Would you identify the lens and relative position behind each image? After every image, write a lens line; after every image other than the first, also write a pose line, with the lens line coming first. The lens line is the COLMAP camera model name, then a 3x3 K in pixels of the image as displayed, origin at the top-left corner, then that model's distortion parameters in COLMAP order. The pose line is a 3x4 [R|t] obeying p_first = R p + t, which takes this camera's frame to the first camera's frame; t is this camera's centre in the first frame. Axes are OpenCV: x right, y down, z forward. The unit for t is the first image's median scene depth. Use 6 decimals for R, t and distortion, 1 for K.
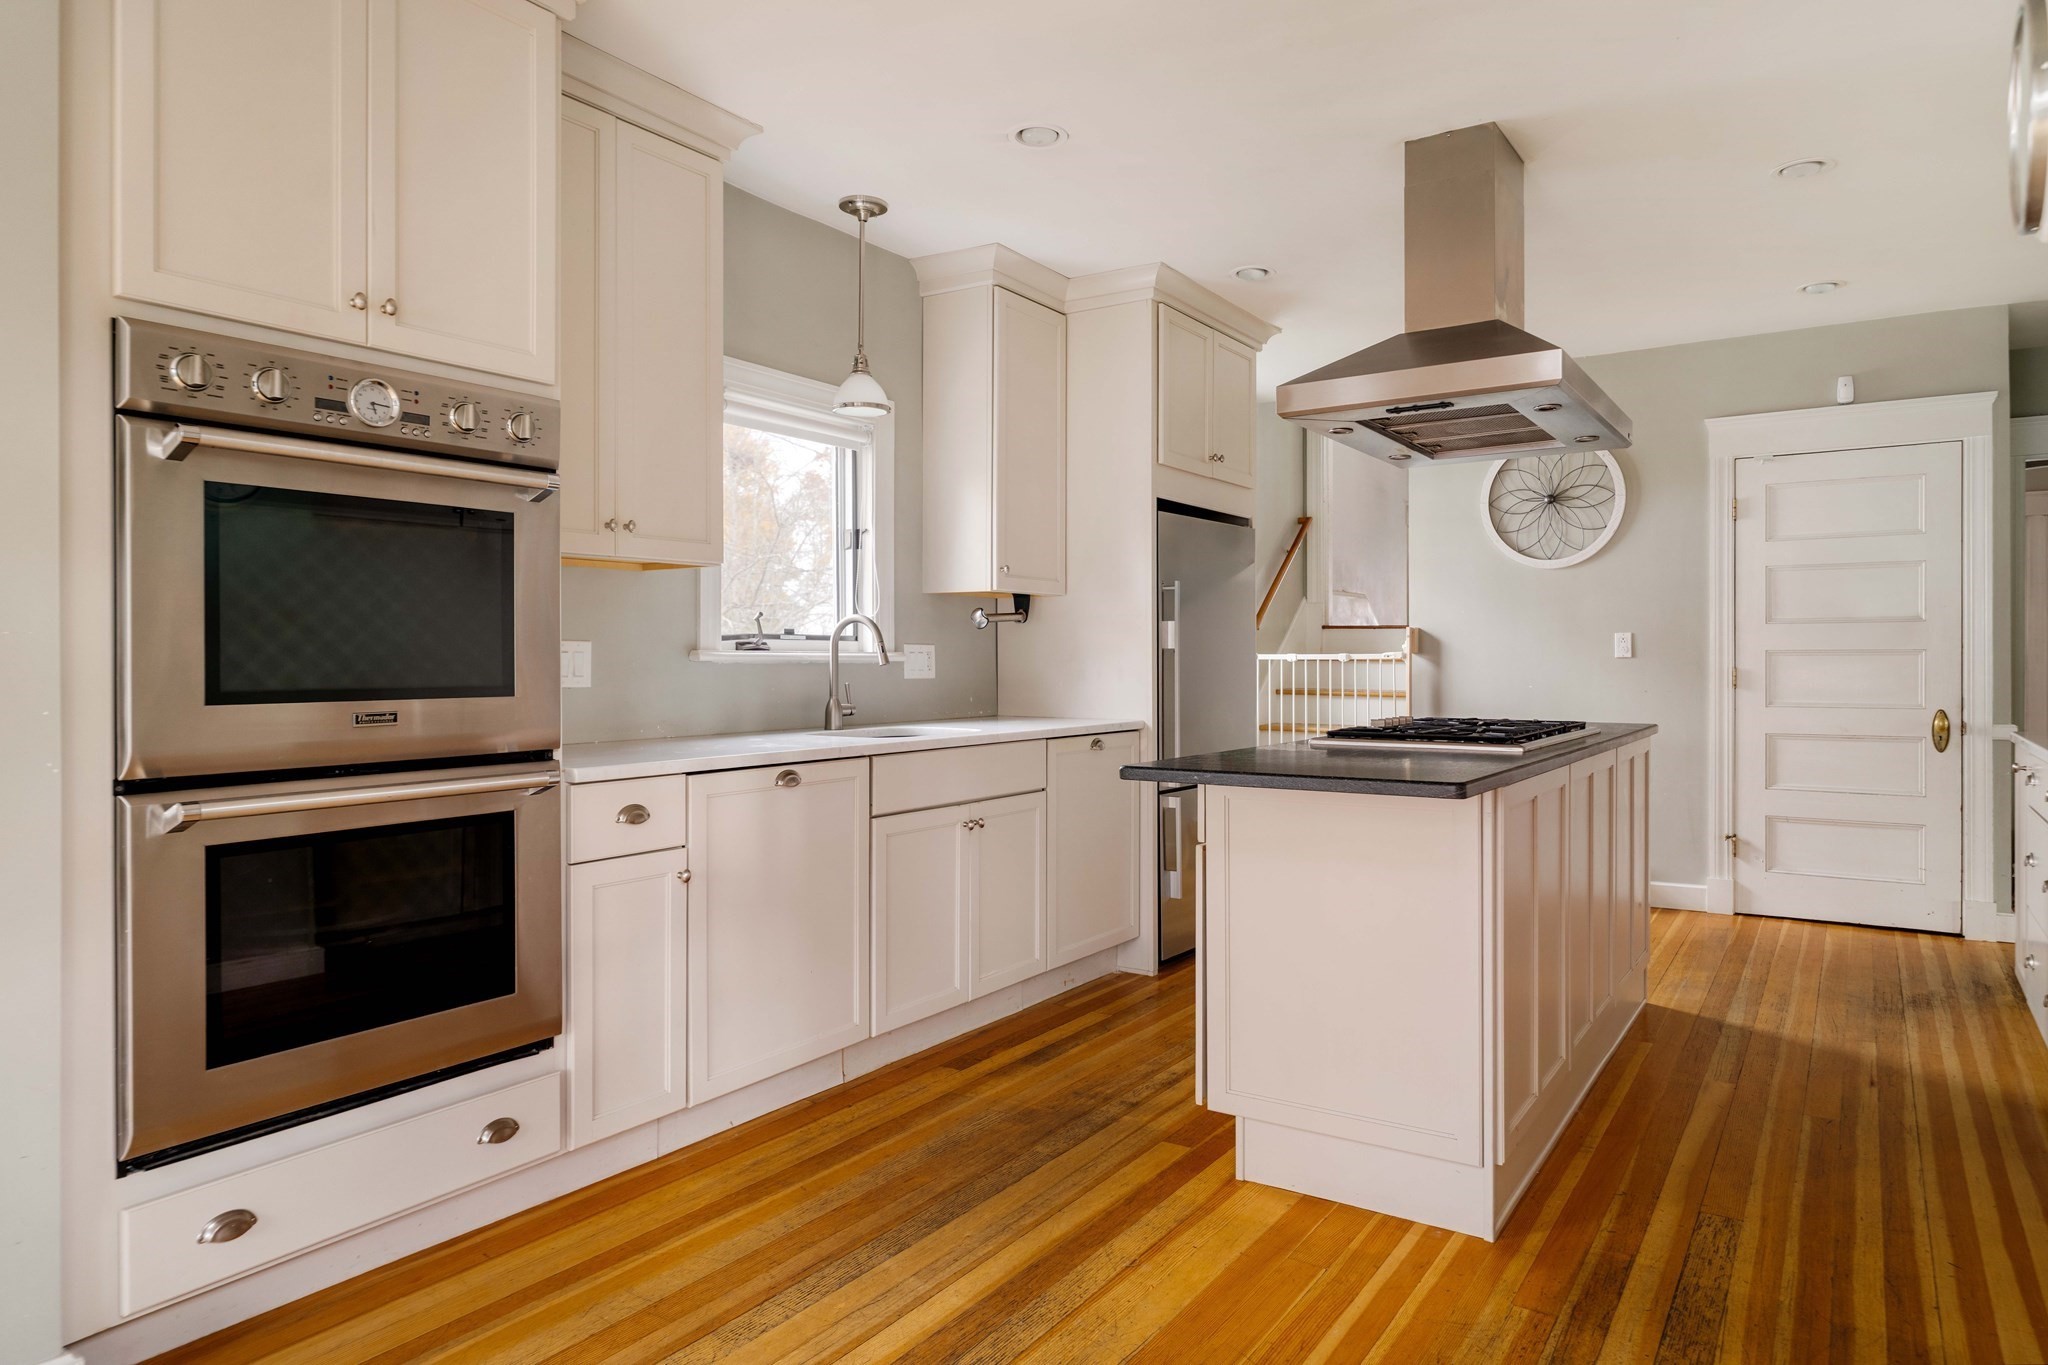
lens RADIAL K [[1210.5, 0, 1083.6], [0, 1210.5, 674.4], [0, 0, 1]] dist [-0.002660, 0.000541]
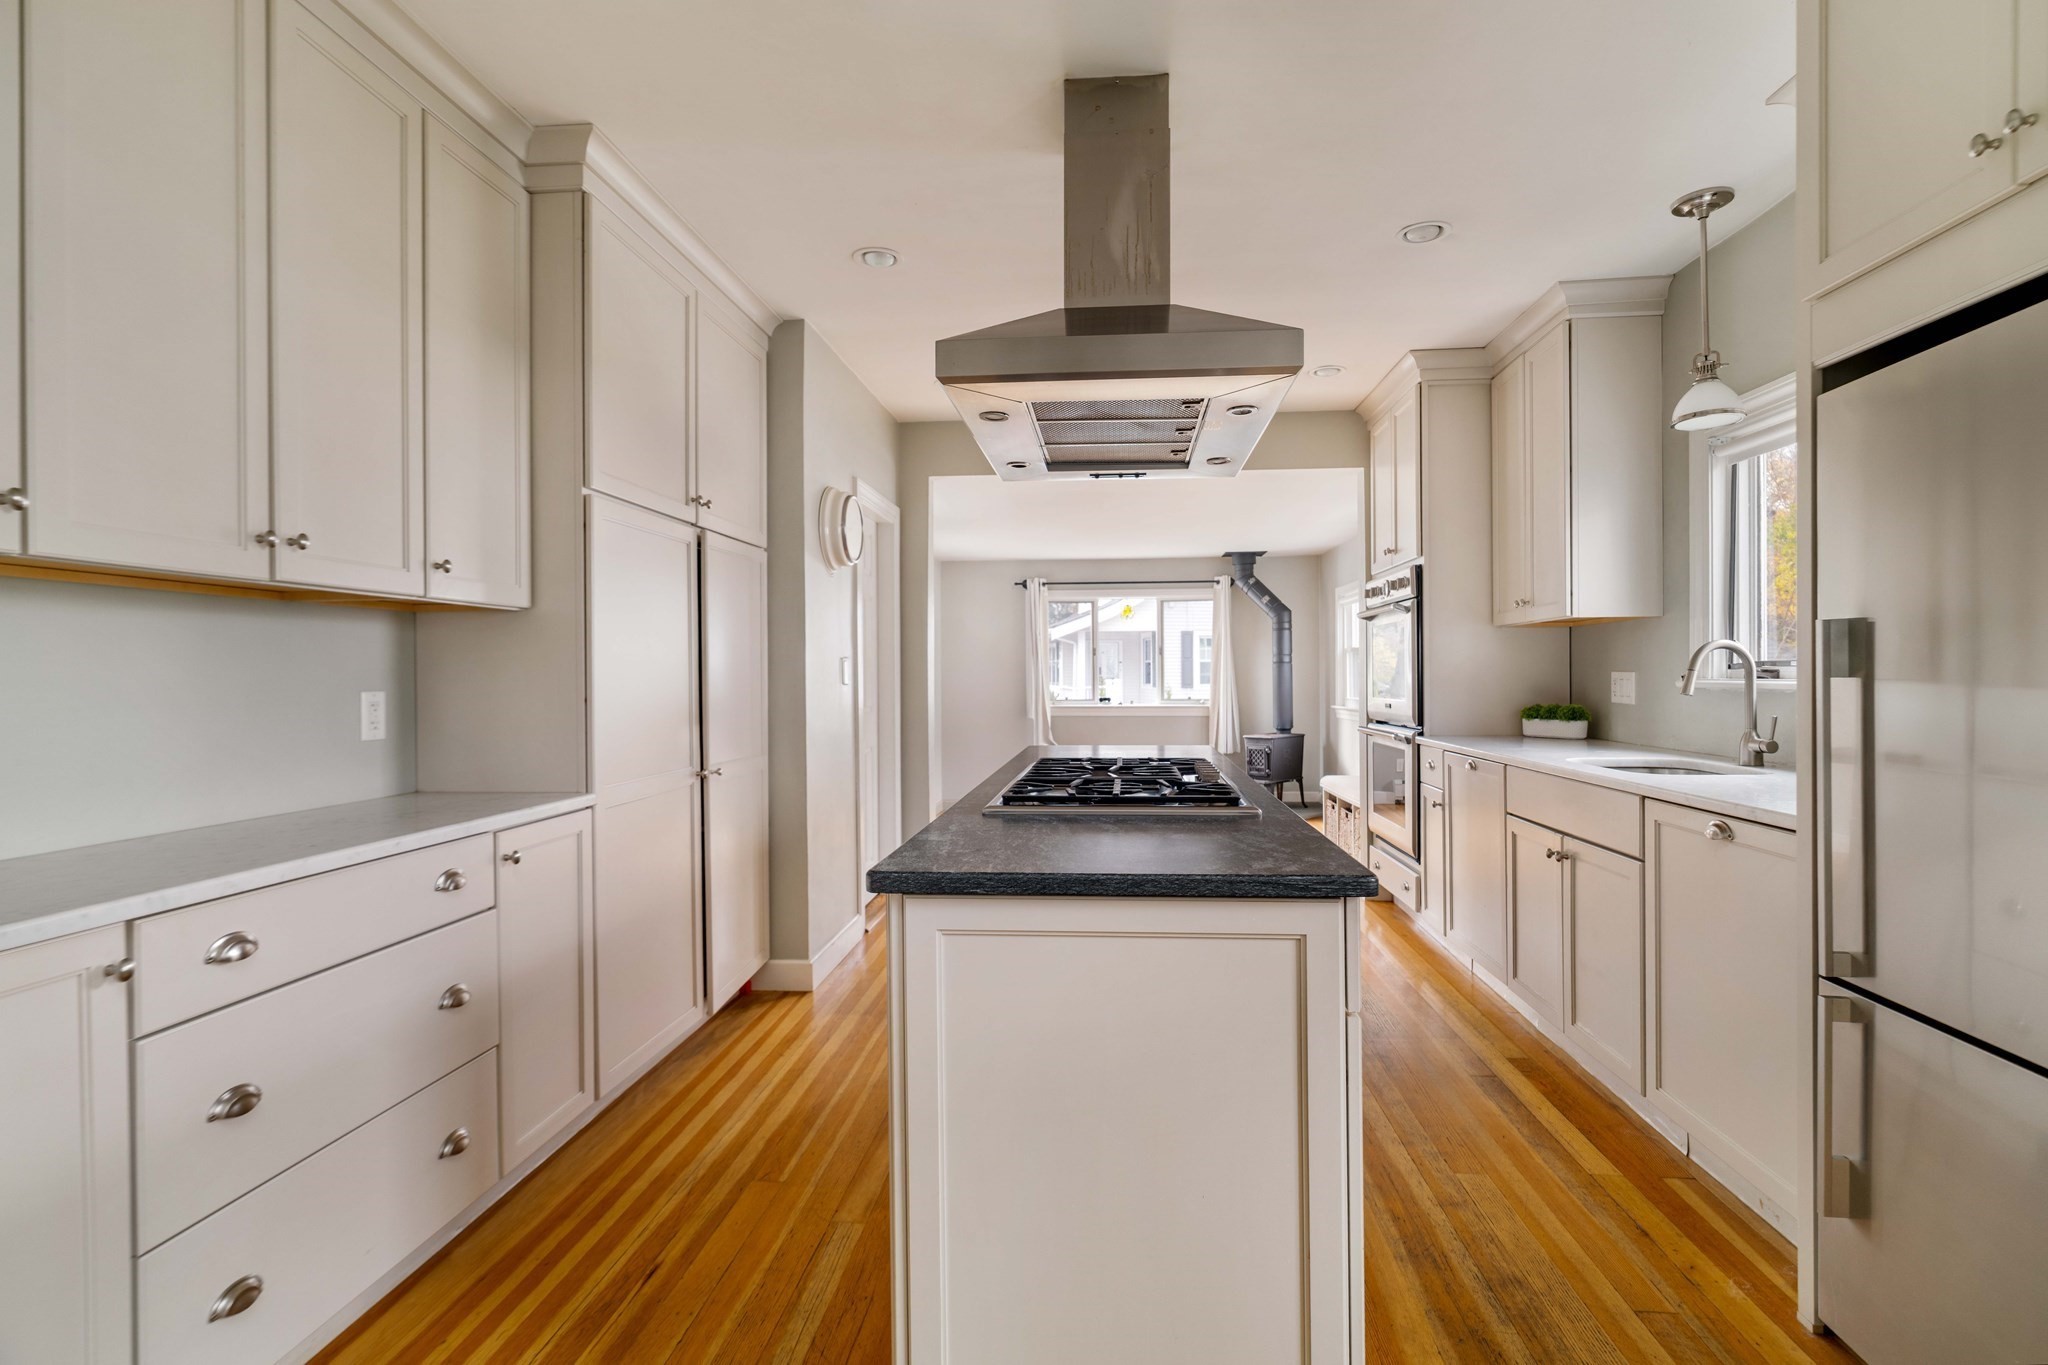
lens RADIAL K [[919.2, 0, 1040.0], [0, 919.2, 676.7], [0, 0, 1]] dist [0.007231, -0.001965]
pose [[-0.883252, 0.010281, -0.468786, 0.663343], [0.004065, 0.999890, 0.014269, -0.037383], [0.468881, 0.010698, -0.883196, 1.523613]]
